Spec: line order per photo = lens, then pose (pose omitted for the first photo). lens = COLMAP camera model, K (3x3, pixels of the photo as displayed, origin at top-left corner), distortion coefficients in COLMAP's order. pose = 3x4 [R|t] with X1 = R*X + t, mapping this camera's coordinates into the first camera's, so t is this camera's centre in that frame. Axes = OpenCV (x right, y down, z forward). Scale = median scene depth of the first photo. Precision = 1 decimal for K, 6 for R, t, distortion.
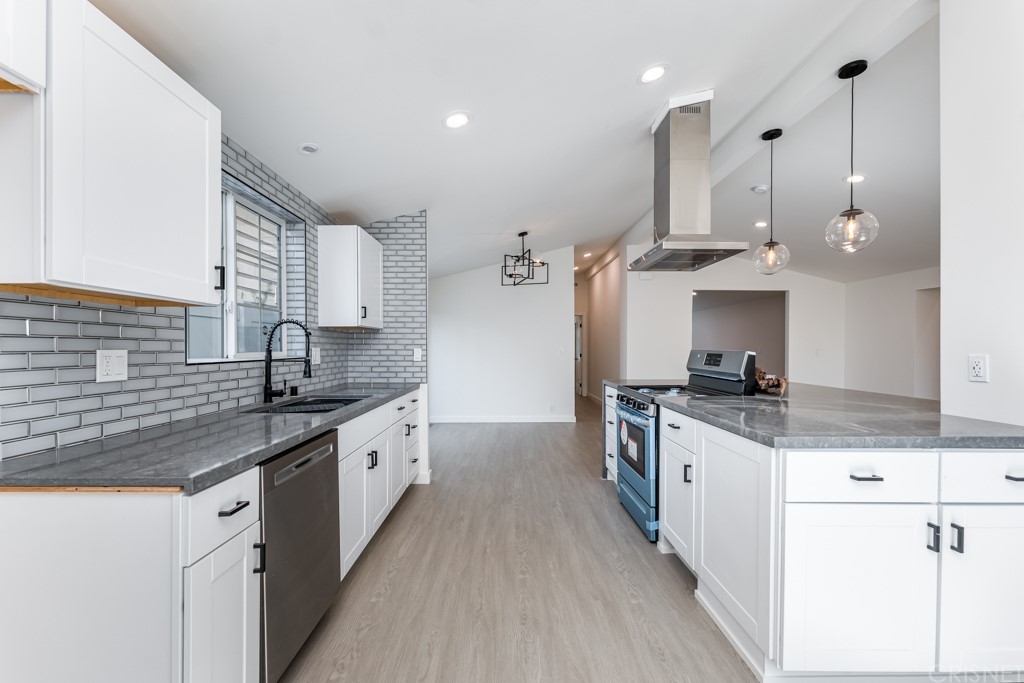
lens RADIAL K [[416.9, 0, 510.2], [0, 416.9, 349.1], [0, 0, 1]] dist [0.002130, 0.000251]
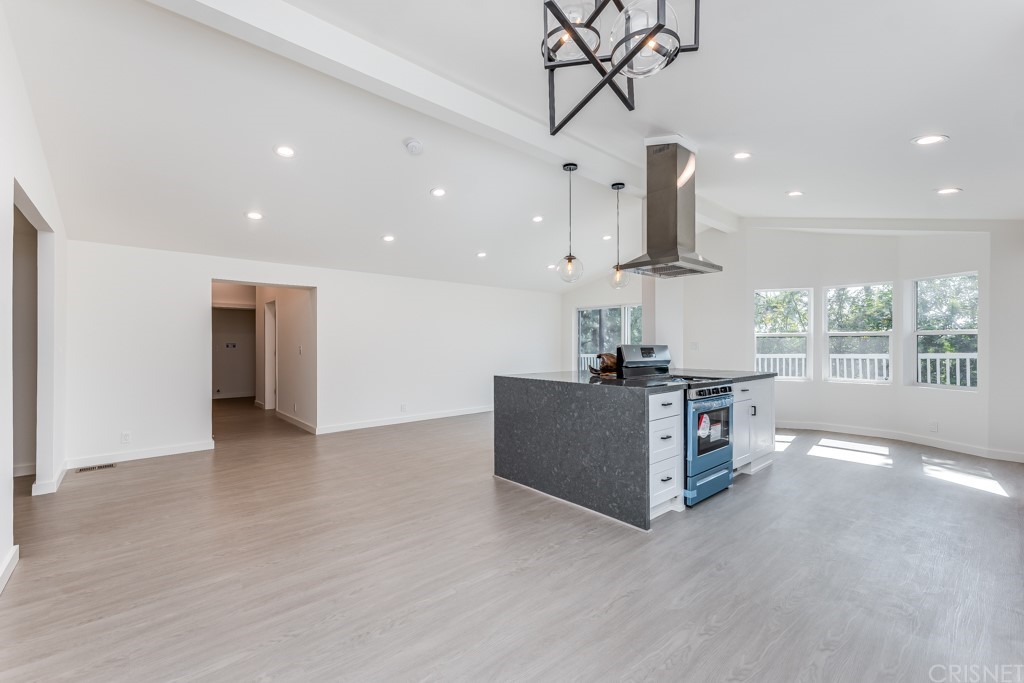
lens RADIAL K [[428.2, 0, 506.5], [0, 428.2, 343.9], [0, 0, 1]] dist [0.001594, 0.000342]
pose [[-0.646189, 0.000980, 0.763177, -0.263962], [0.005574, 0.999979, 0.003435, -0.007803], [-0.763157, 0.006473, -0.646180, 2.548150]]
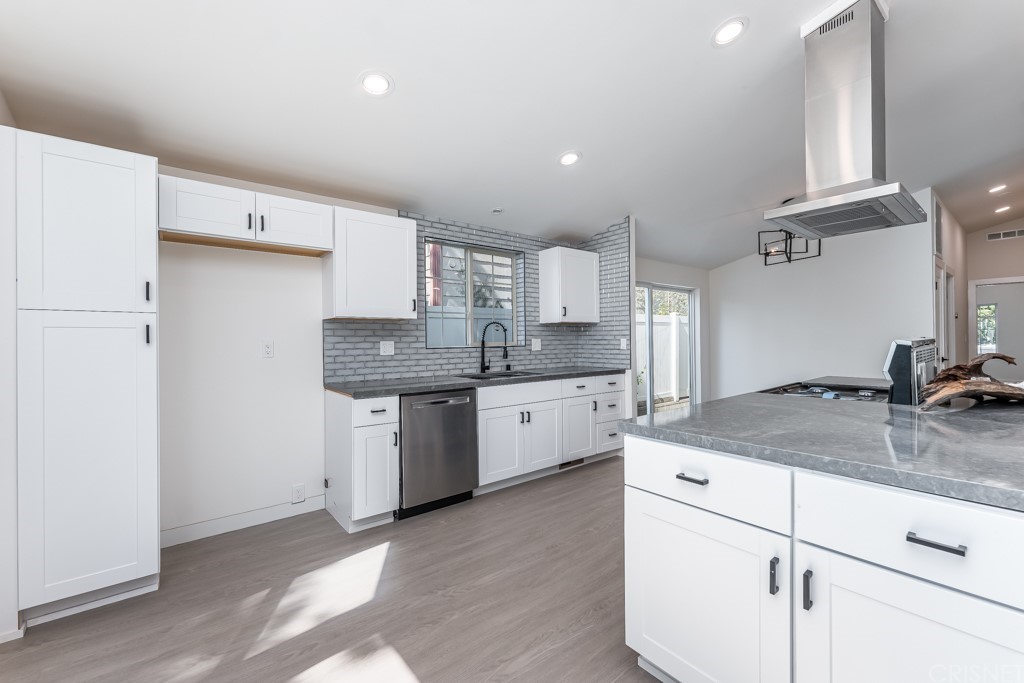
lens RADIAL K [[419.9, 0, 515.3], [0, 419.9, 338.5], [0, 0, 1]] dist [0.001170, 0.000104]
pose [[0.626779, -0.008584, -0.779150, 0.740147], [0.007981, 0.999958, -0.004597, 0.001940], [0.779156, -0.003337, 0.626821, 0.069951]]
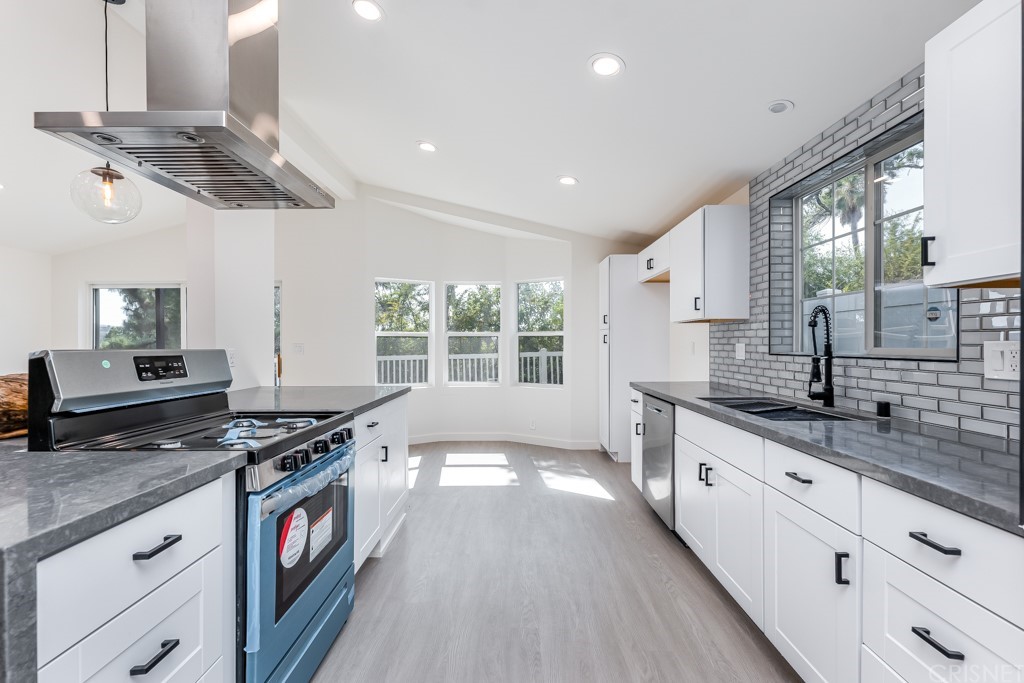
lens RADIAL K [[436.7, 0, 512.0], [0, 436.7, 341.5], [0, 0, 1]] dist [0.000838, 0.000199]
pose [[-0.999825, 0.003478, 0.018372, 0.044453], [0.003478, 0.999994, -0.000030, -0.005734], [-0.018372, 0.000034, -0.999831, 1.818118]]
